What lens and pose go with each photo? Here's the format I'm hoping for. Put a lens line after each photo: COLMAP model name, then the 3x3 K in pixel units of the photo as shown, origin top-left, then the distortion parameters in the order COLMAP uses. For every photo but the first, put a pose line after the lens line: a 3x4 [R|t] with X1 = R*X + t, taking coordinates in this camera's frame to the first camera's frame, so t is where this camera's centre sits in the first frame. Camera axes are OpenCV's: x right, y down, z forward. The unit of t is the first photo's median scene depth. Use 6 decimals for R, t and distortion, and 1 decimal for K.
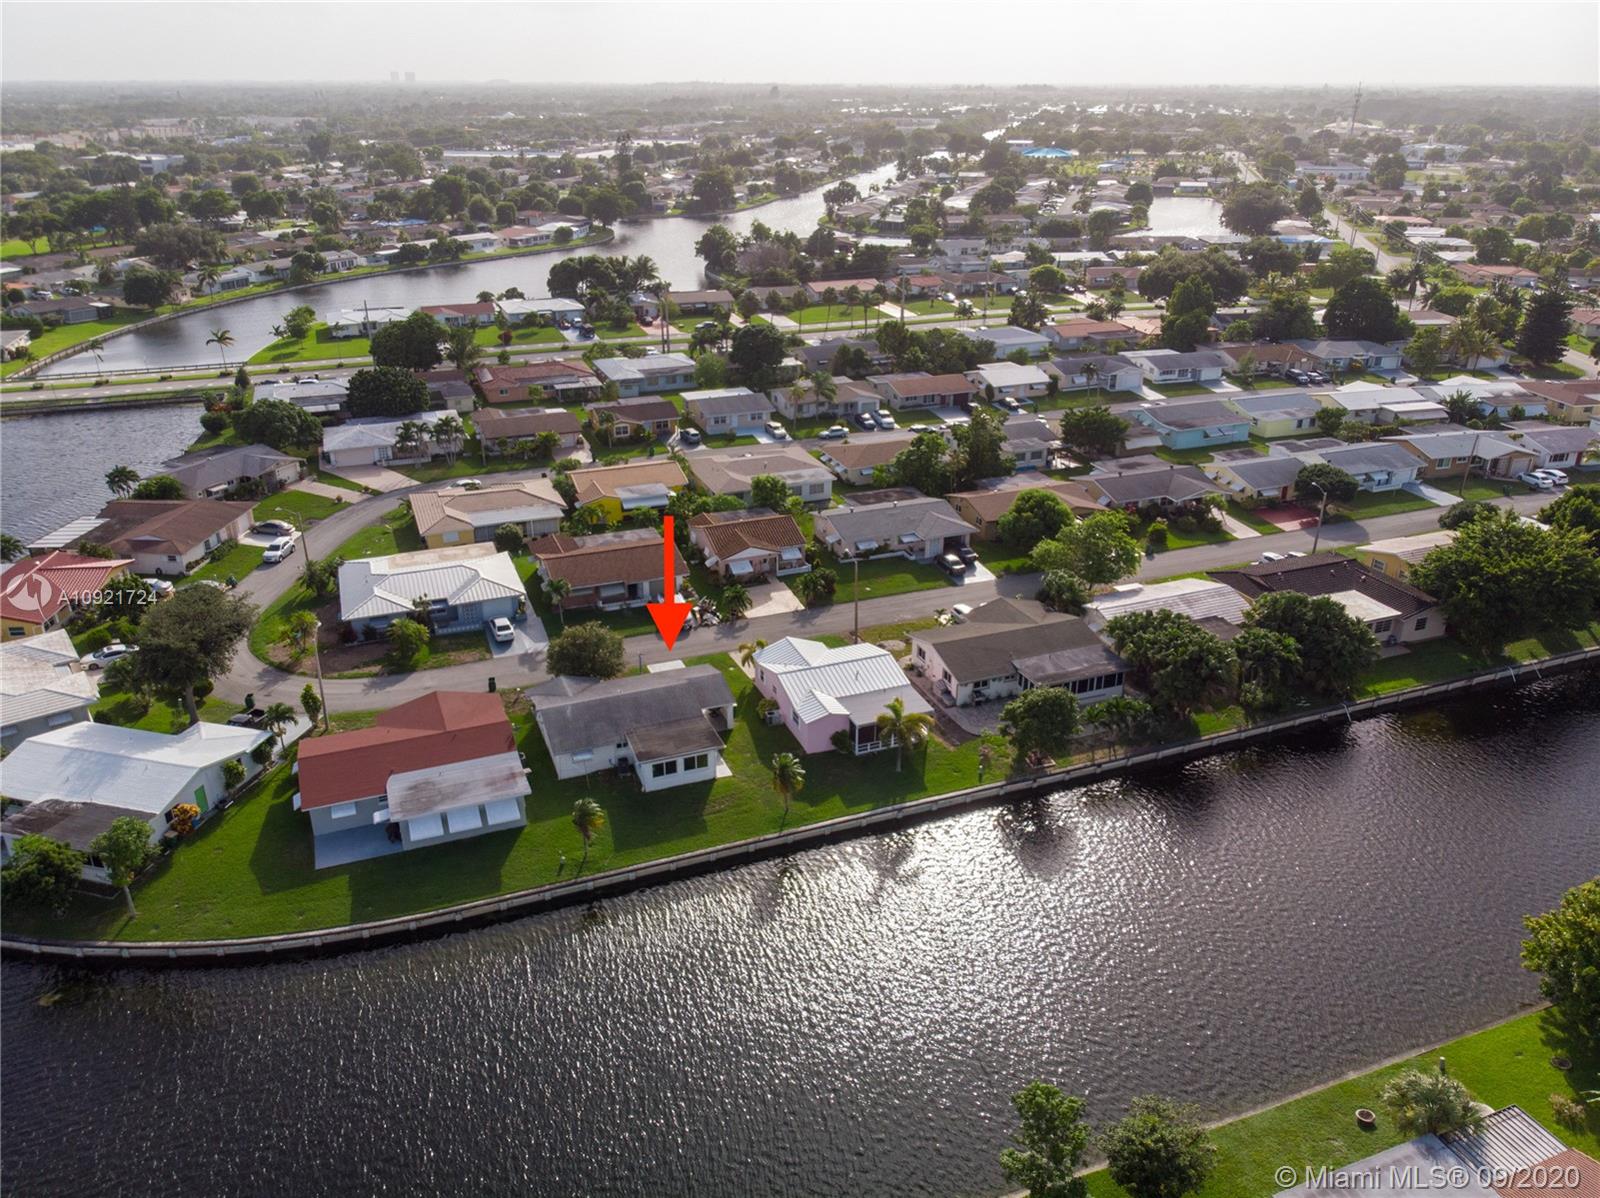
lens RADIAL K [[1127.5, 0, 800.0], [0, 1127.5, 599.0], [0, 0, 1]] dist [-0.022404, 0.045033]
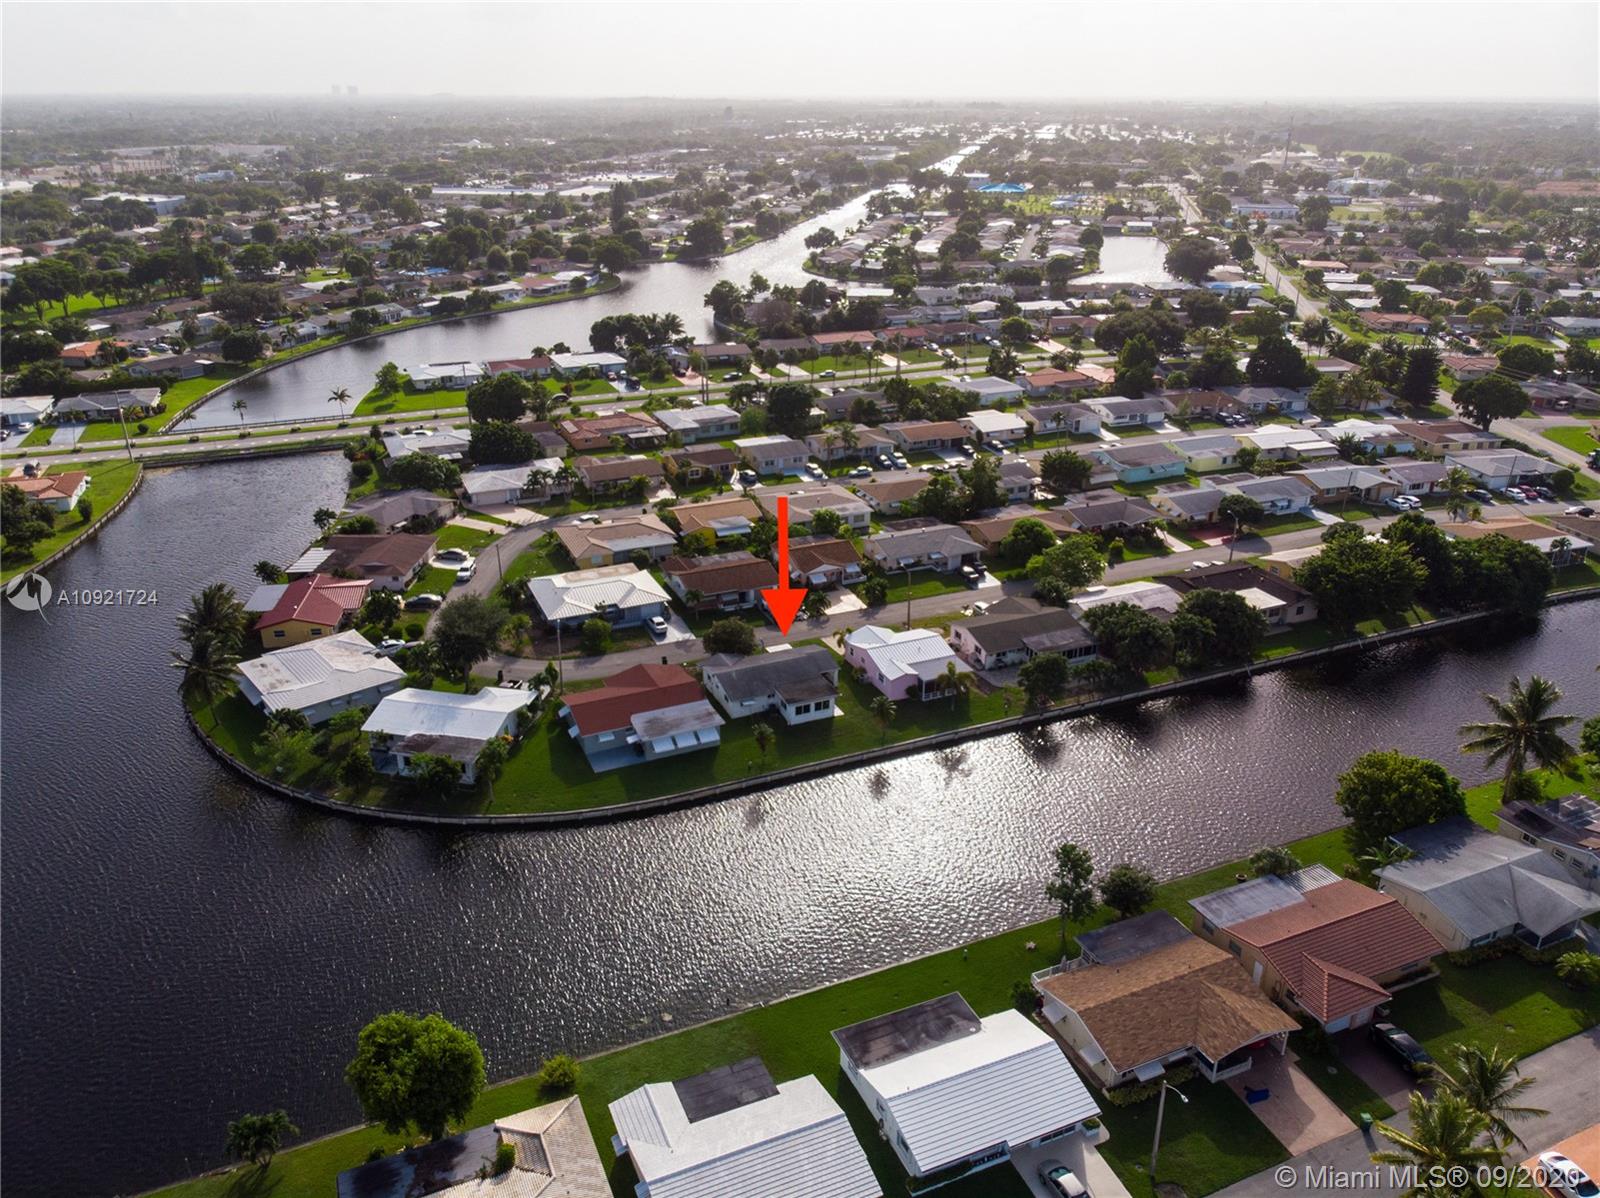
lens RADIAL K [[1169.1, 0, 800.0], [0, 1169.1, 599.0], [0, 0, 1]] dist [0.003864, -0.002186]
pose [[0.998782, -0.016239, 0.046600, -0.096230], [0.016932, 0.999751, -0.014528, 0.011663], [-0.046352, 0.015299, 0.998808, -0.287875]]
